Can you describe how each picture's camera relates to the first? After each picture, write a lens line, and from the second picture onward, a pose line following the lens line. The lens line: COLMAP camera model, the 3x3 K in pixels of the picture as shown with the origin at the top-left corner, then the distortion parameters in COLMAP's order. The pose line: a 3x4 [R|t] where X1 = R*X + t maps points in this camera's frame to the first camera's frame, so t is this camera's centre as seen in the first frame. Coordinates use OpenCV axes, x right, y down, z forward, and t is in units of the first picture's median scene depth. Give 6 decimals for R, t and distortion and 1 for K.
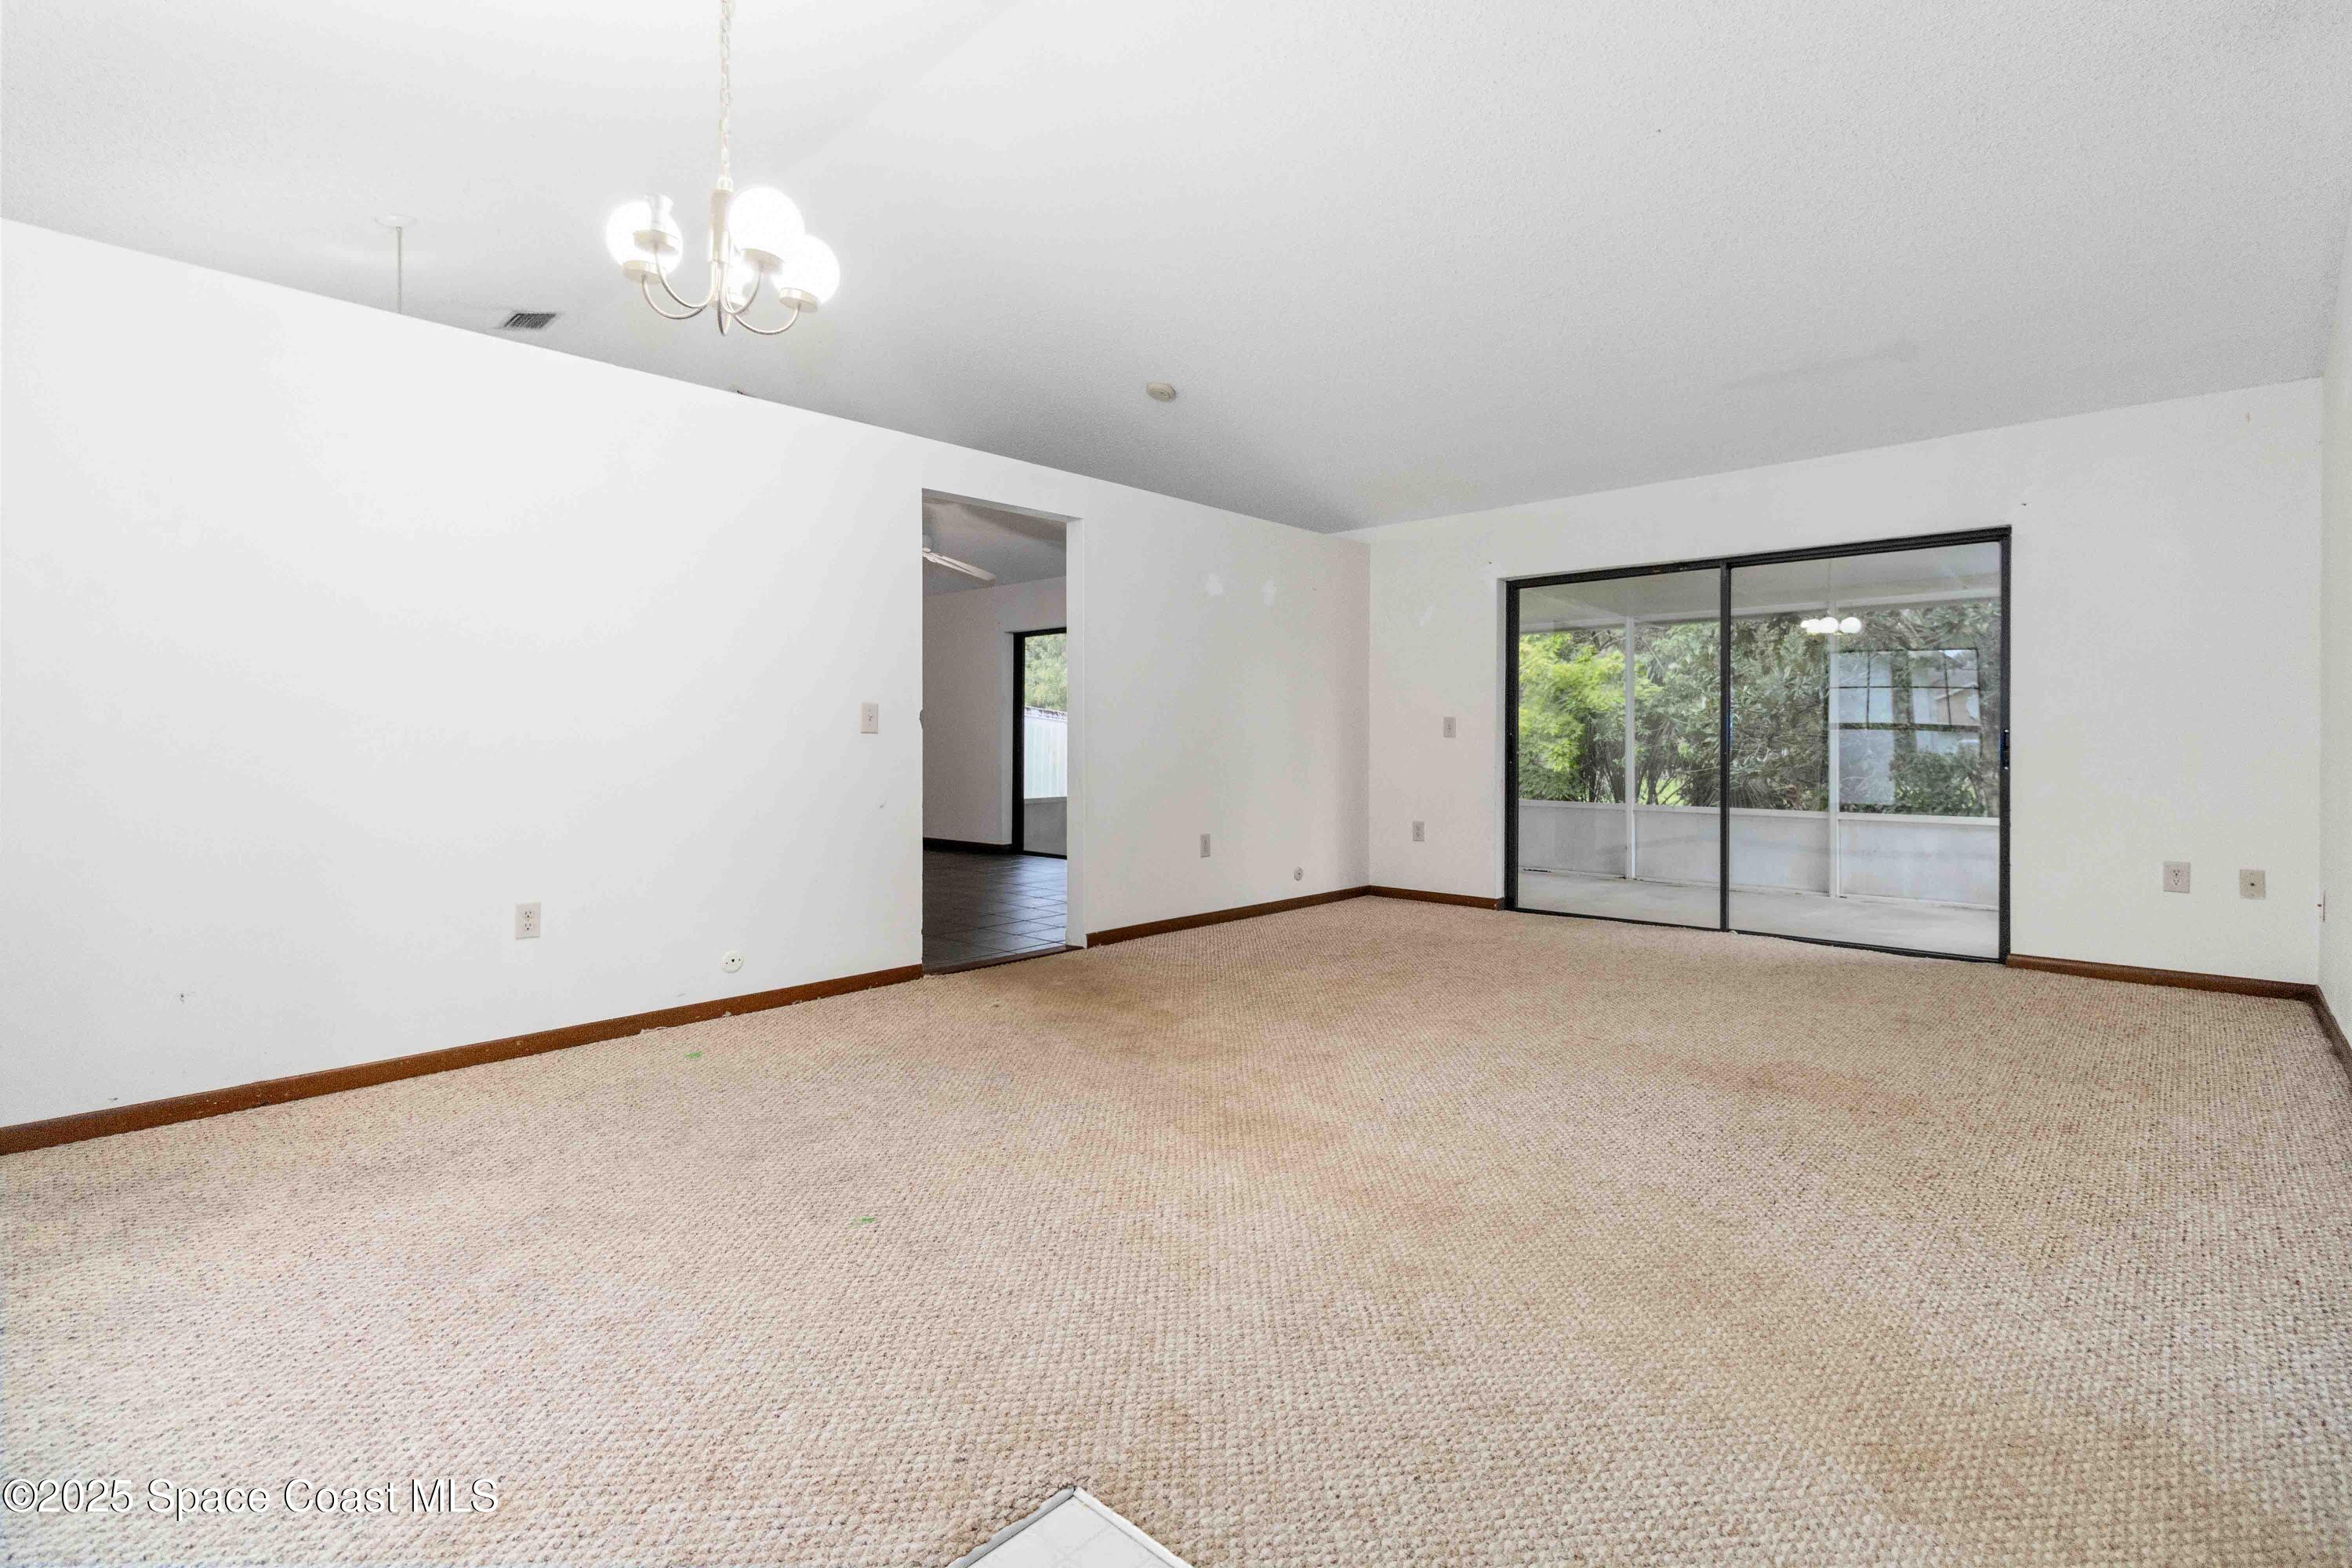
lens RADIAL K [[1094.6, 0, 1167.1], [0, 1094.6, 758.3], [0, 0, 1]] dist [0.000613, 0.000019]
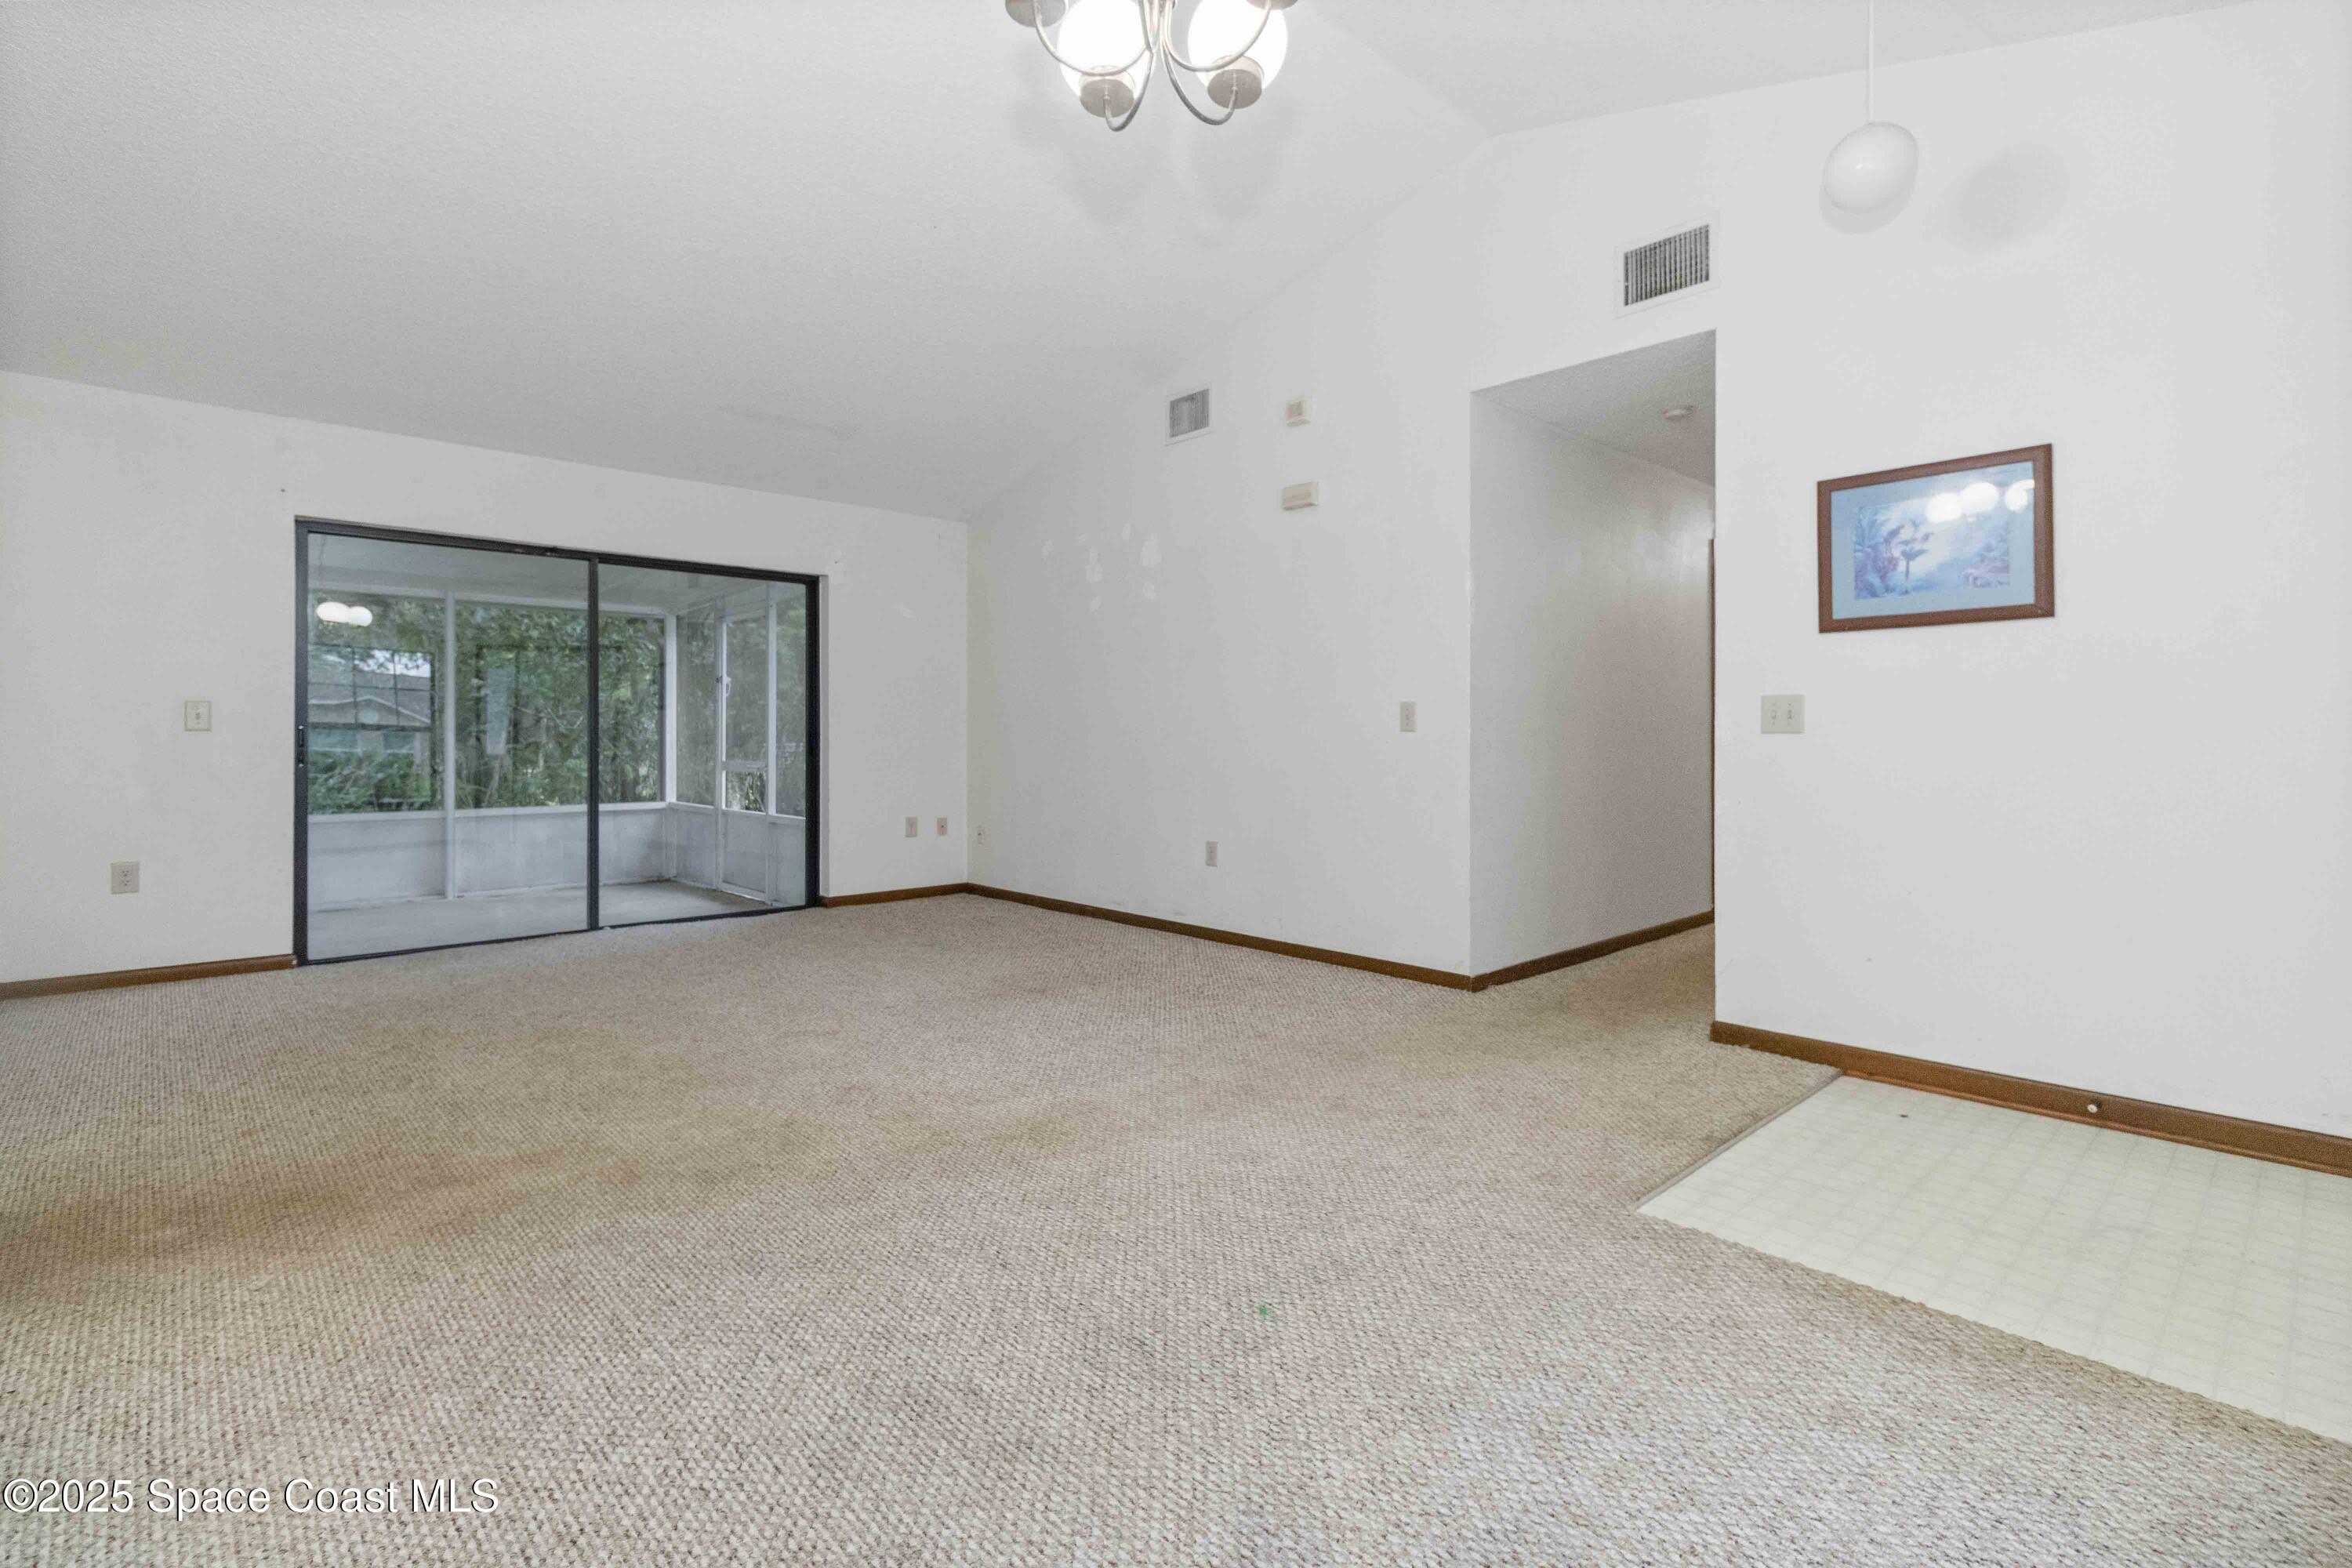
lens RADIAL K [[1094.6, 0, 1184.1], [0, 1094.6, 790.8], [0, 0, 1]] dist [0.000613, 0.000019]
pose [[0.060619, -0.051136, 0.996850, -0.664728], [0.015833, 0.998610, 0.050263, -0.014483], [-0.998035, 0.012736, 0.061345, 0.606627]]
